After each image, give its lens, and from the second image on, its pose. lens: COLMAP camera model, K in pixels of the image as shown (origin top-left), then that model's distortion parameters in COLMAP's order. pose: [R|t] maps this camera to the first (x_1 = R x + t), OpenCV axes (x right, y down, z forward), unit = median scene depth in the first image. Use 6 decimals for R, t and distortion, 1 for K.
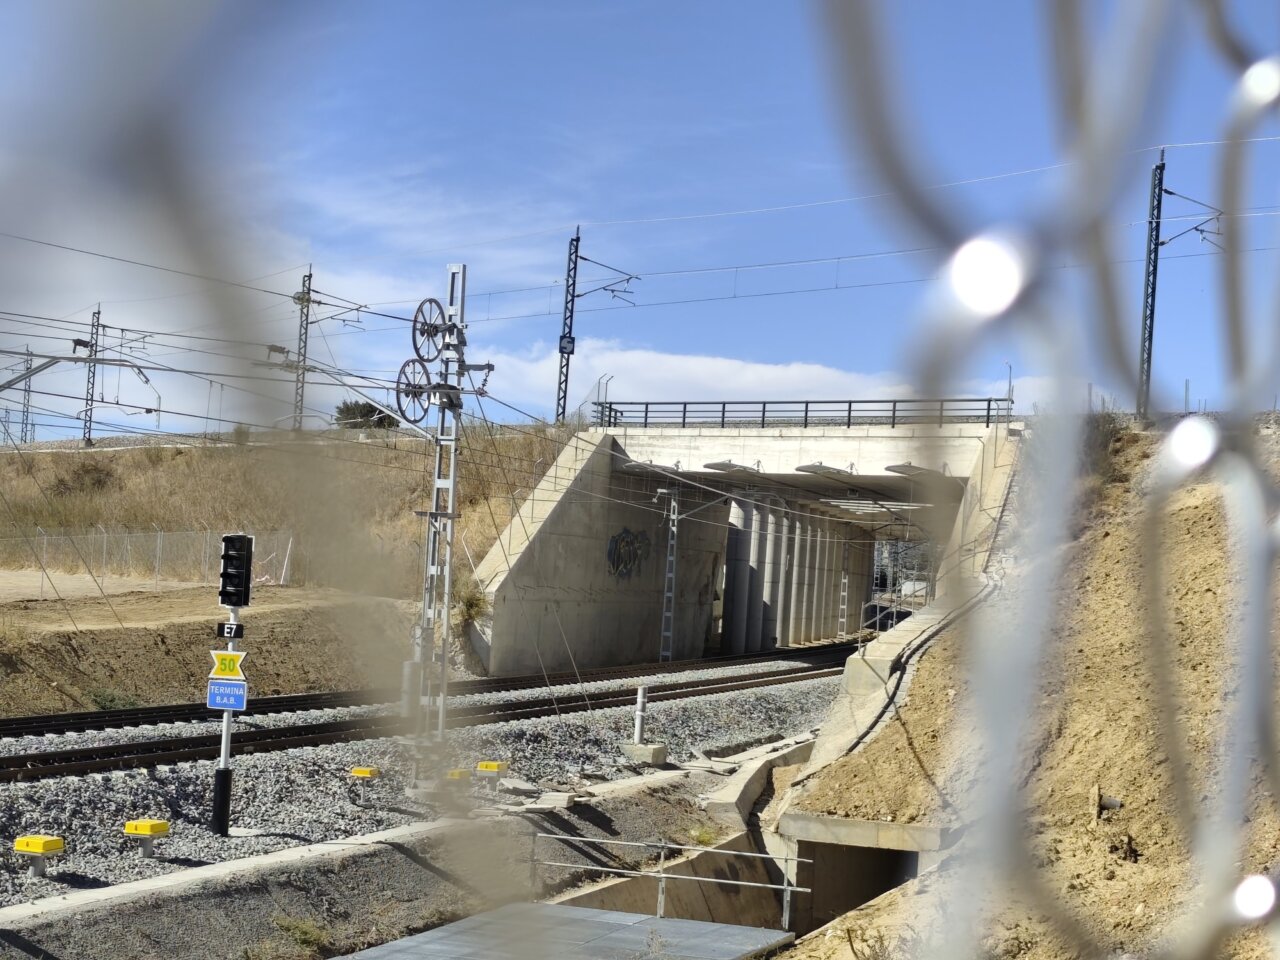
lens RADIAL K [[2253.0, 0, 642.4], [0, 2253.0, 524.8], [0, 0, 1]] dist [0.109911, -0.088826]
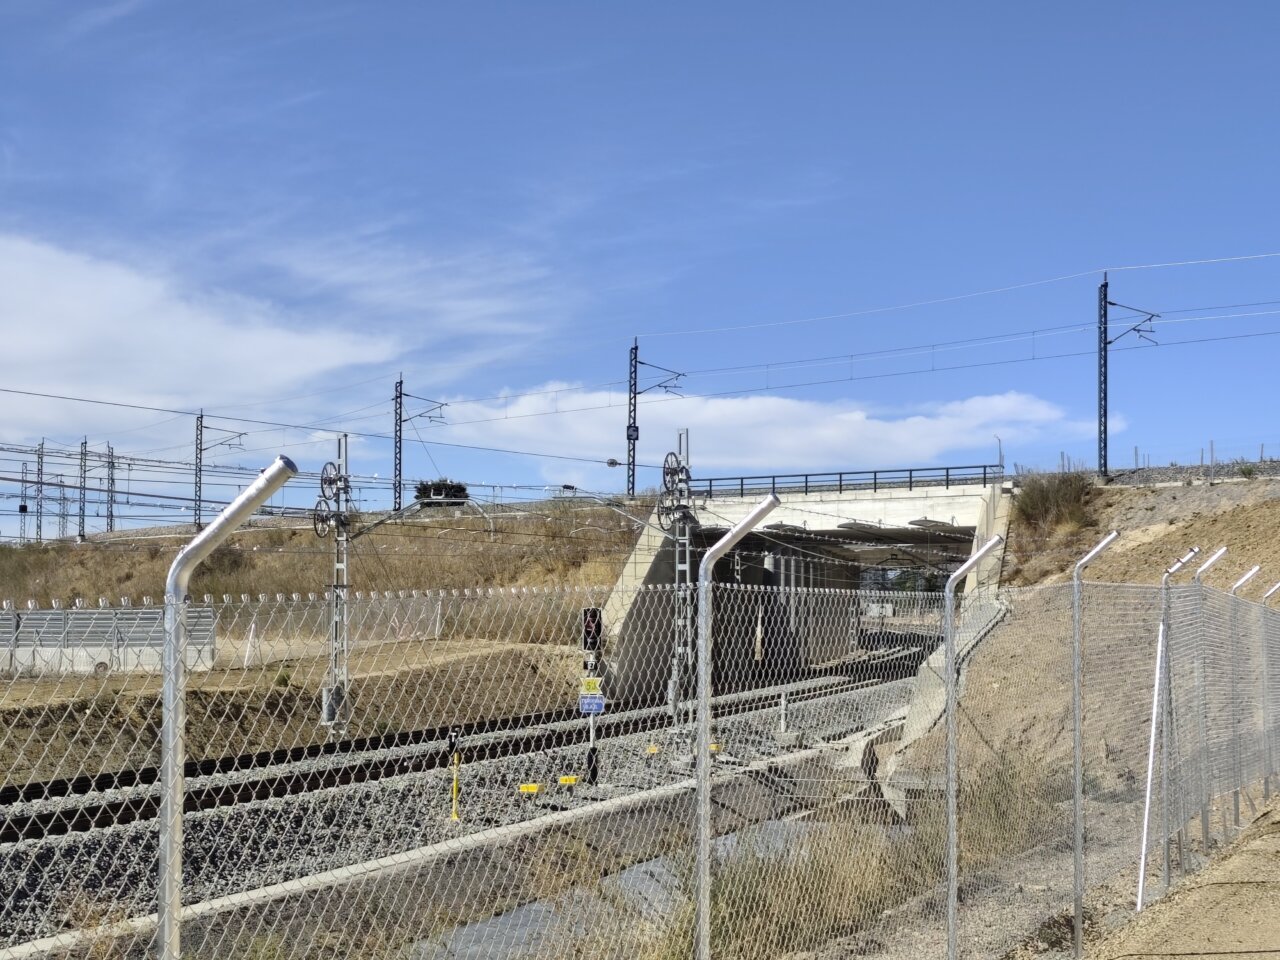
lens RADIAL K [[2276.8, 0, 602.4], [0, 2276.8, 479.4], [0, 0, 1]] dist [0.142773, -0.305210]
pose [[0.998344, -0.055704, 0.014338, -0.090685], [0.056172, 0.997820, -0.034641, -0.015083], [-0.012377, 0.035389, 0.999297, -0.332046]]
